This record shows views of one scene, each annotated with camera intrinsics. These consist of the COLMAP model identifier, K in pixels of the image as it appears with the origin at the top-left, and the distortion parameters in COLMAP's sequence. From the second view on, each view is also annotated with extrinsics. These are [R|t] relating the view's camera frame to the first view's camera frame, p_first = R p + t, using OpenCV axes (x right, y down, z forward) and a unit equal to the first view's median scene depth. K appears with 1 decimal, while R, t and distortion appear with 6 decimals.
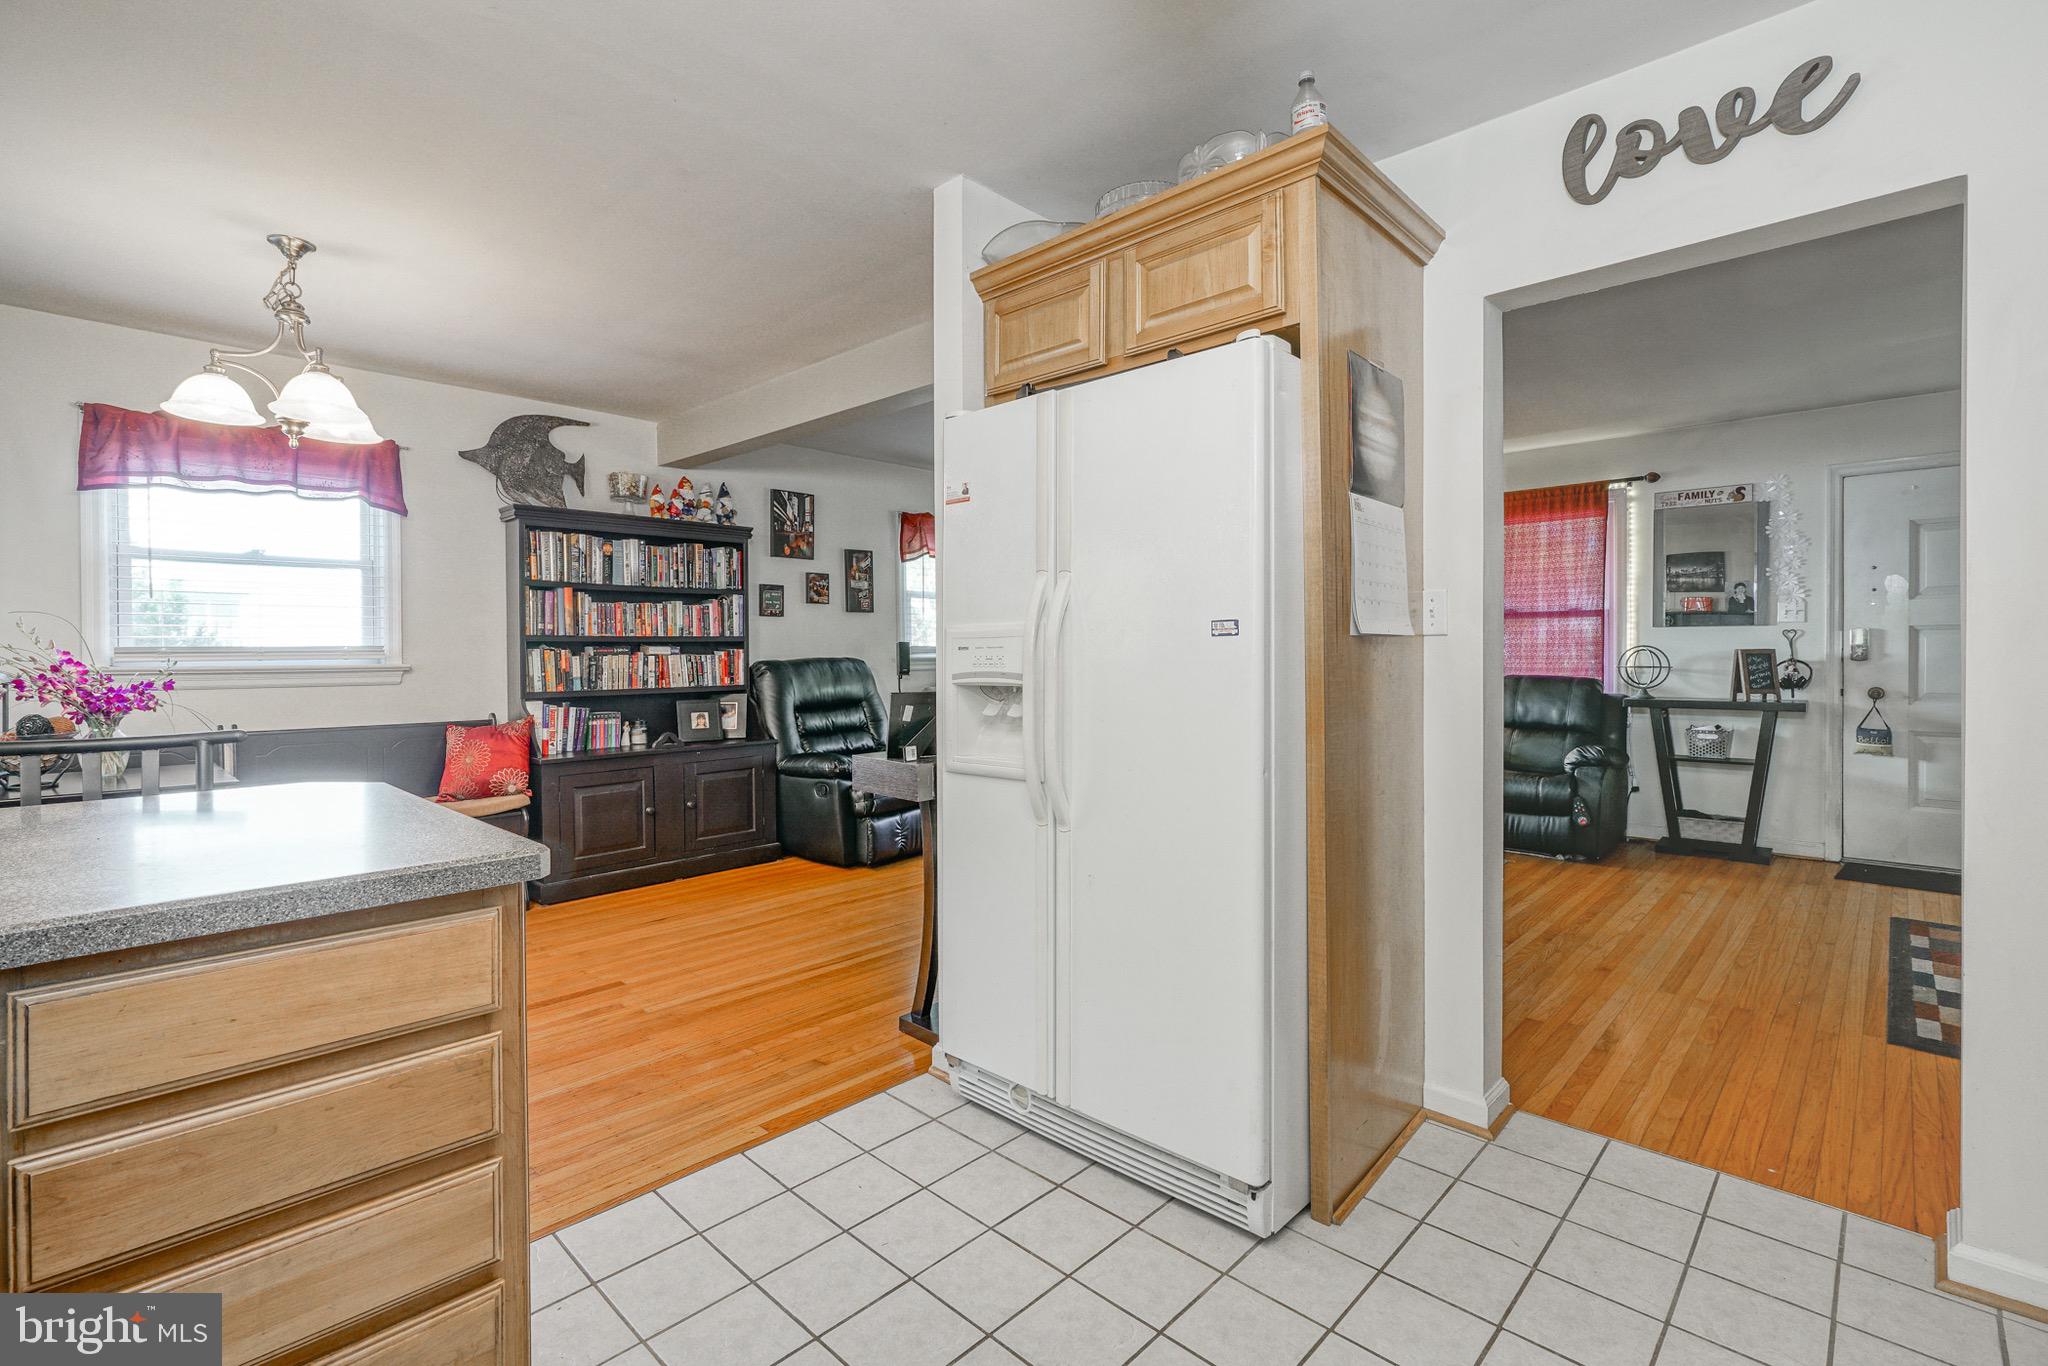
lens RADIAL K [[925.6, 0, 1009.3], [0, 925.6, 660.2], [0, 0, 1]] dist [-0.005674, 0.004121]
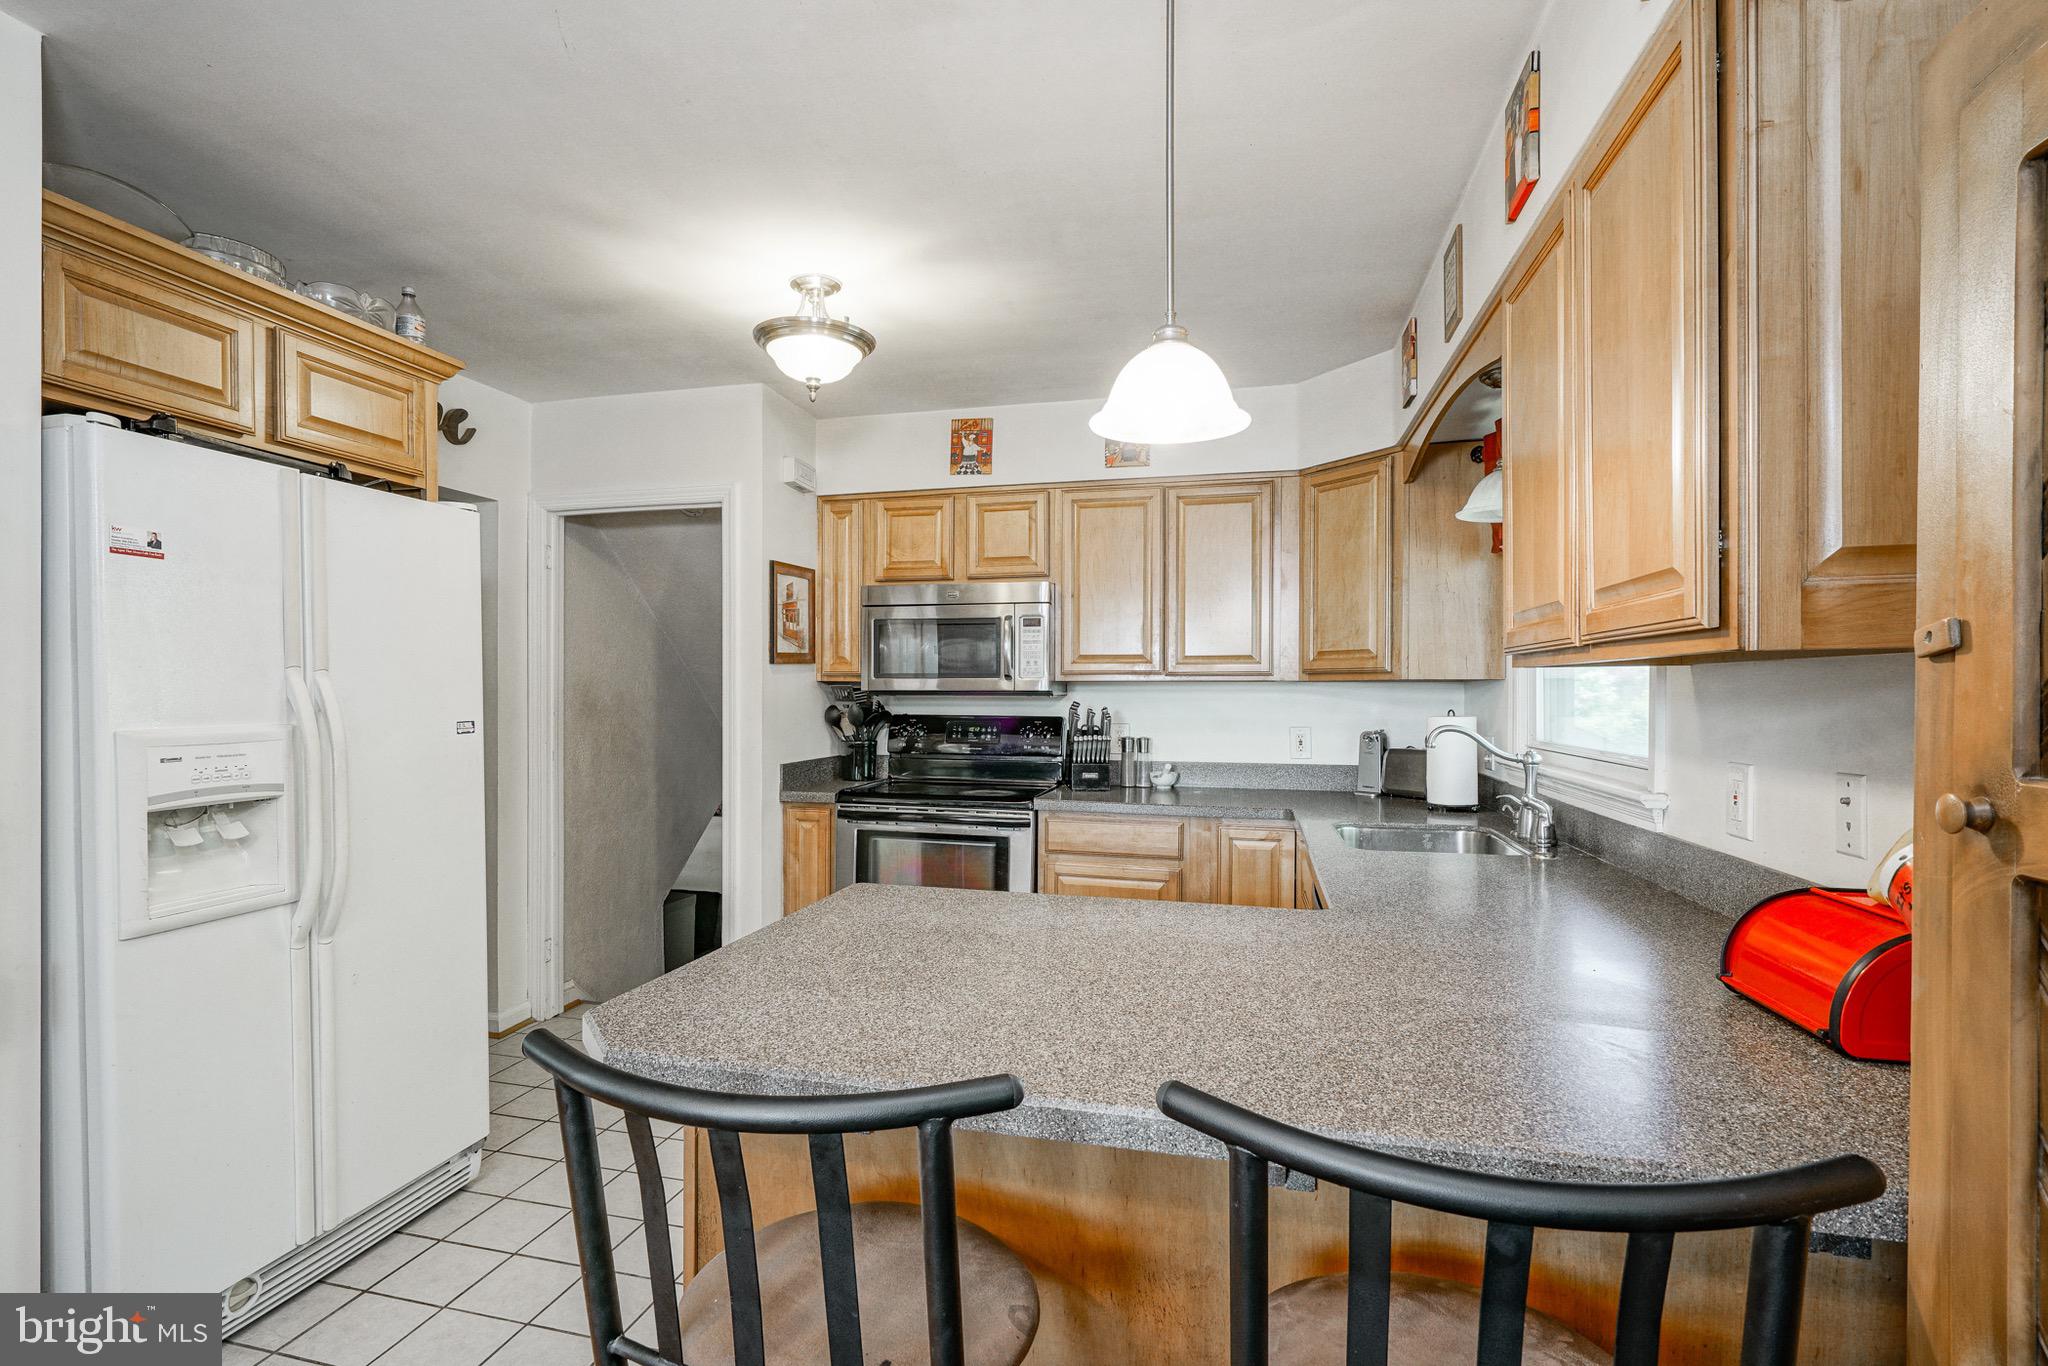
lens RADIAL K [[1000.1, 0, 1014.1], [0, 1000.1, 700.0], [0, 0, 1]] dist [-0.008646, -0.000155]
pose [[-0.516701, -0.006280, 0.856143, -0.485210], [0.003650, 0.999948, 0.009537, -0.029746], [-0.856158, 0.008053, -0.516651, 0.379310]]
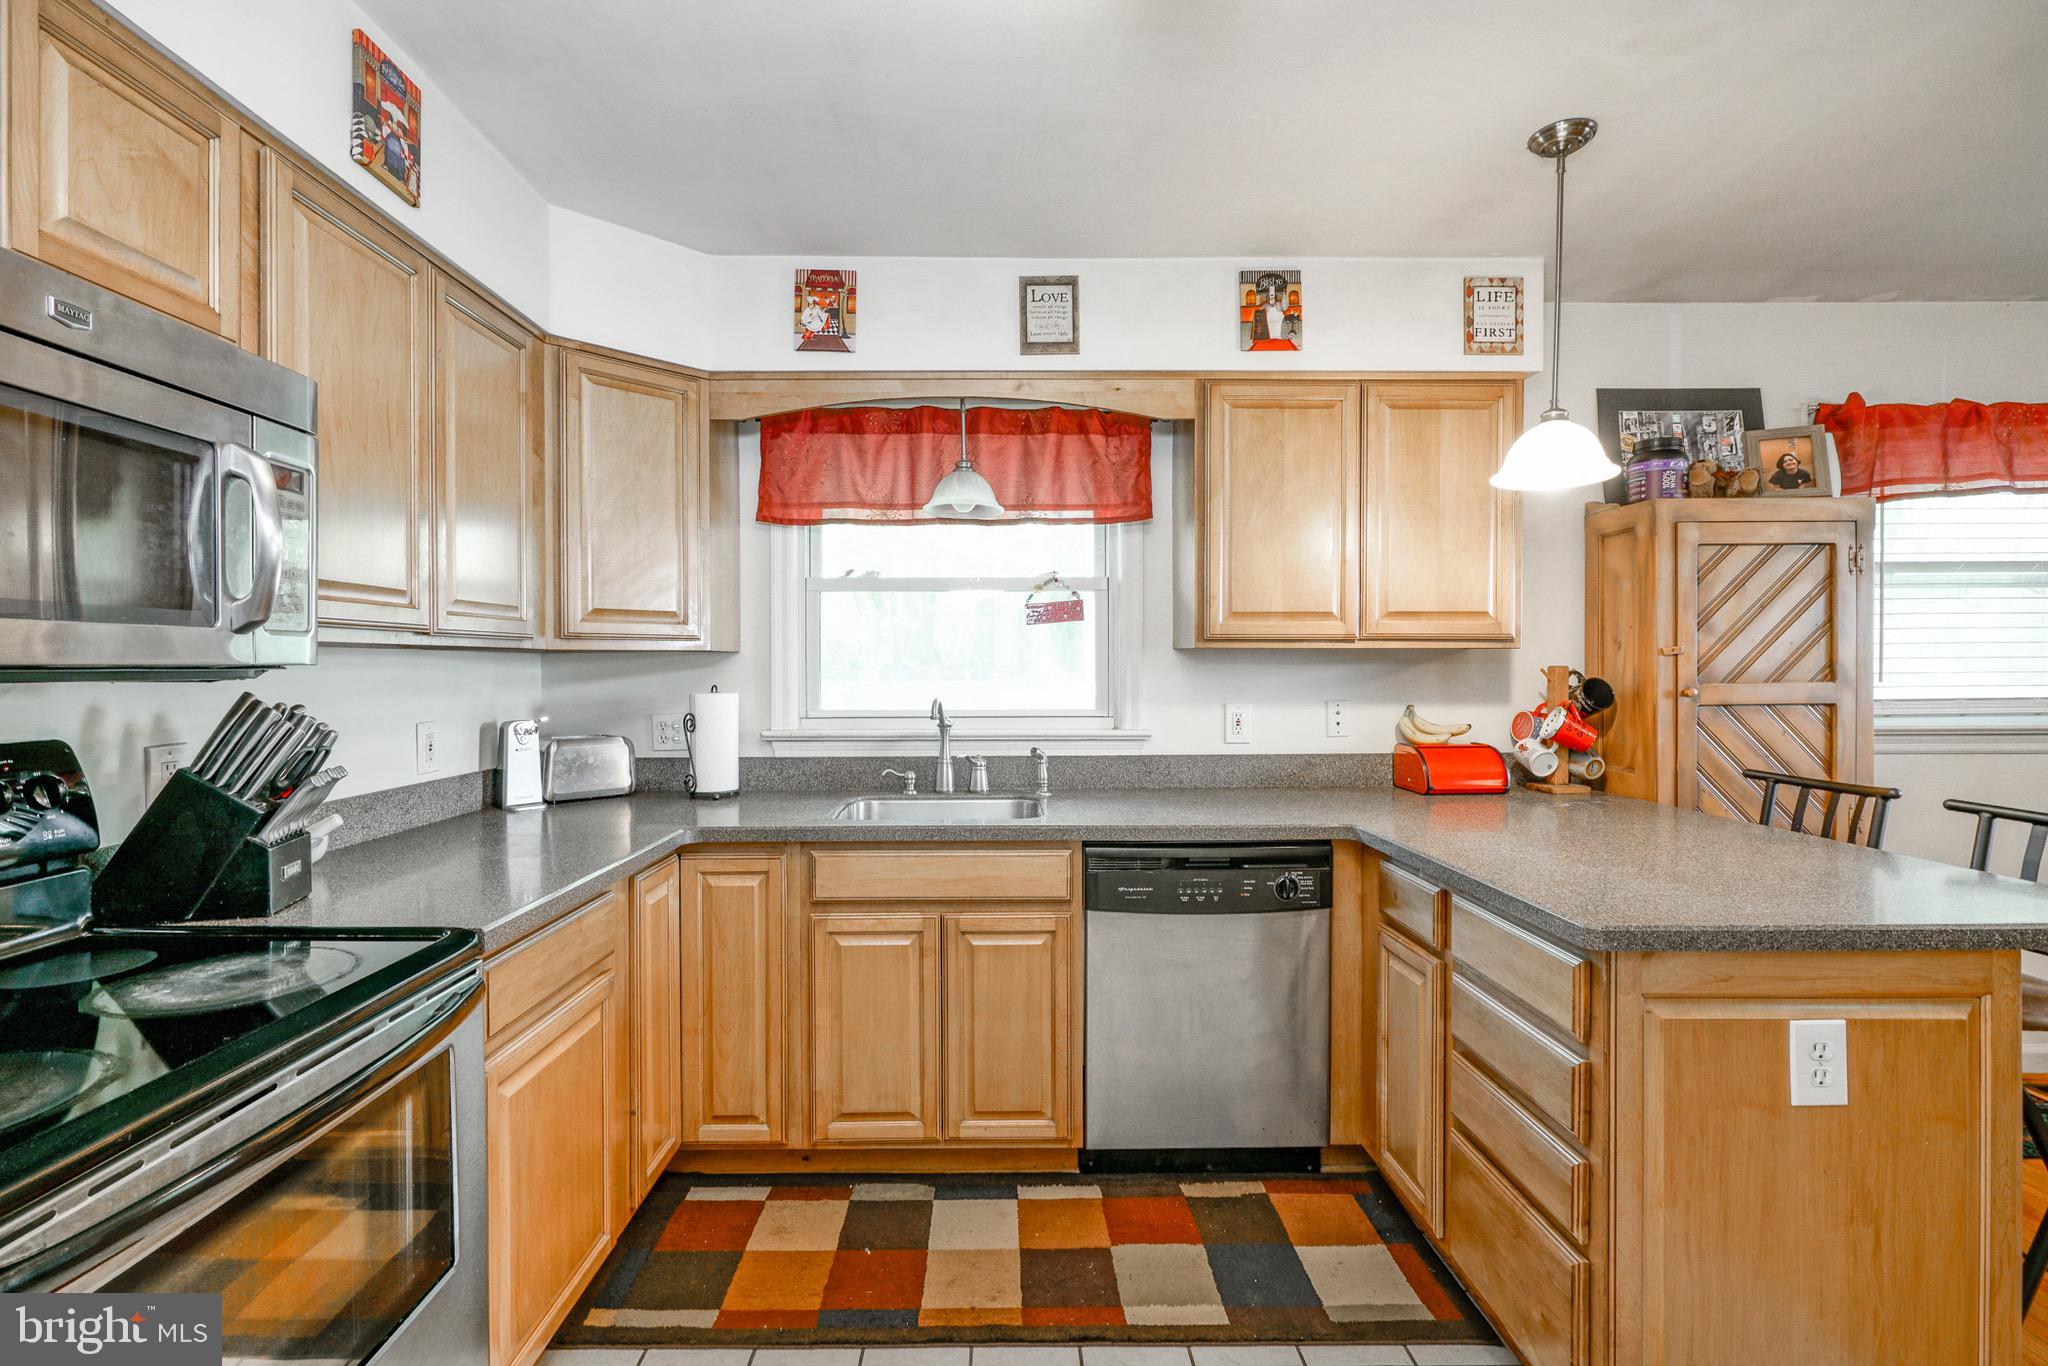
lens RADIAL K [[925.6, 0, 1014.1], [0, 925.6, 671.6], [0, 0, 1]] dist [-0.005674, 0.004121]
pose [[-0.708949, 0.008387, -0.705210, 0.192429], [-0.000400, 0.999924, 0.012294, -0.030909], [0.705260, 0.008998, -0.708892, 0.302516]]
